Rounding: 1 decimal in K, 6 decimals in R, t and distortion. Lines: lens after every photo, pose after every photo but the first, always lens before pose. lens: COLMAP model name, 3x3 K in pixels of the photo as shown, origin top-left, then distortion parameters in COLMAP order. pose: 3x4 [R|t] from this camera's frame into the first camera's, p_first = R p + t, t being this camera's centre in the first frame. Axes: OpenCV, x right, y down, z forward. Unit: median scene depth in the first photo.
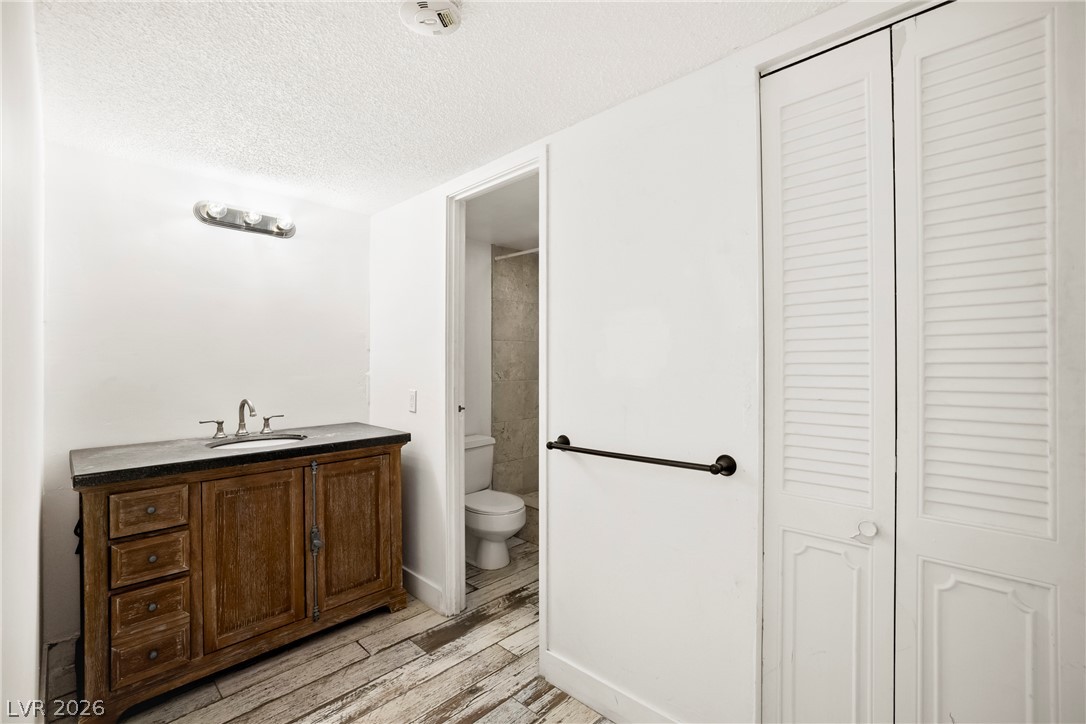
lens RADIAL K [[484.8, 0, 543.0], [0, 484.8, 362.0], [0, 0, 1]] dist [-0.000409, 0.000674]
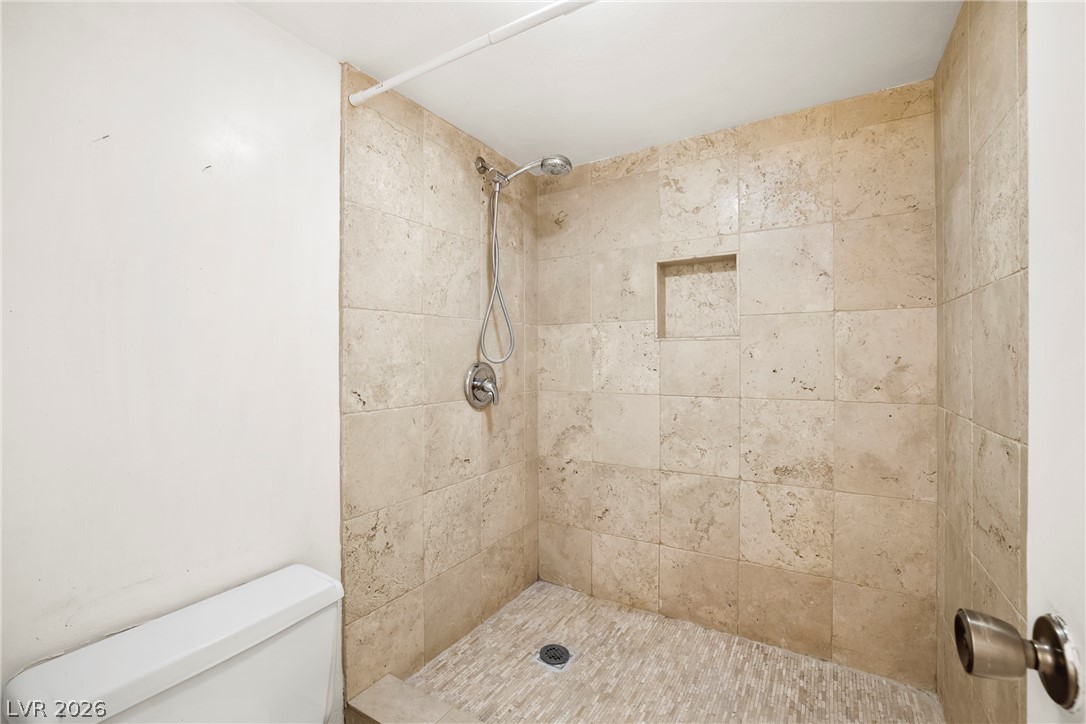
lens RADIAL K [[452.6, 0, 543.4], [0, 452.6, 369.2], [0, 0, 1]] dist [-0.034502, 0.000074]
pose [[0.974927, 0.001343, 0.222519, -0.043070], [-0.013103, 0.998593, 0.051380, -0.026012], [-0.222137, -0.053008, 0.973573, 0.973467]]
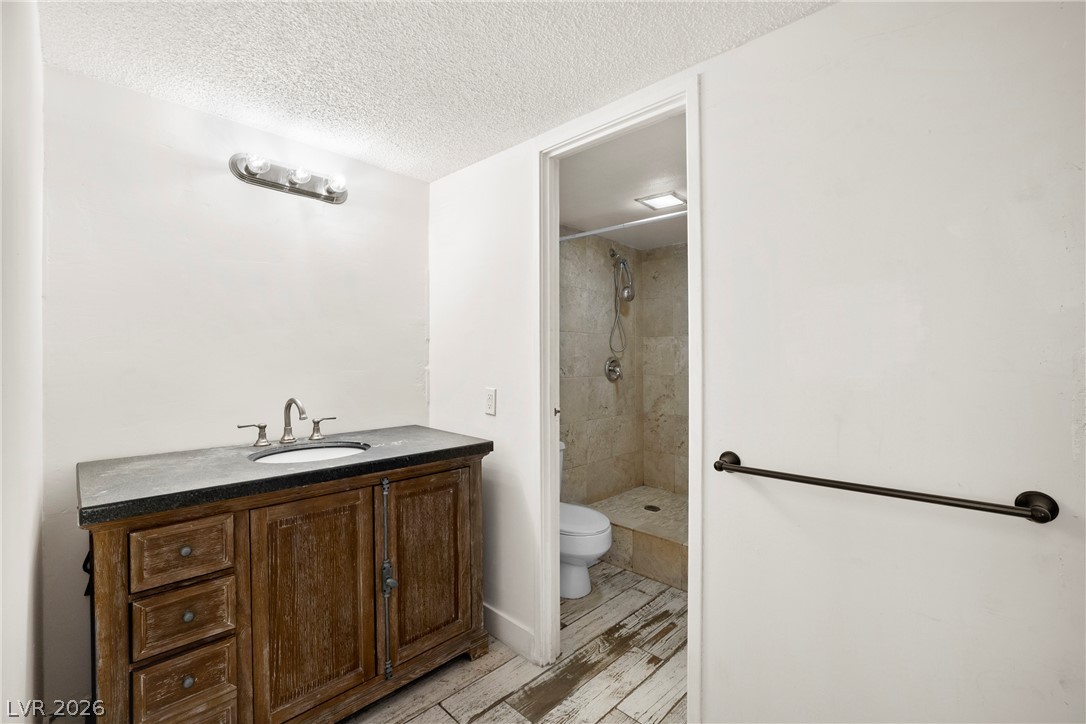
lens RADIAL K [[467.4, 0, 542.3], [0, 467.4, 362.2], [0, 0, 1]] dist [-0.015490, 0.004133]
pose [[0.999849, 0.010412, 0.013903, -0.225423], [-0.010563, 0.999886, 0.010831, 0.004543], [-0.013789, -0.010976, 0.999845, 0.235968]]
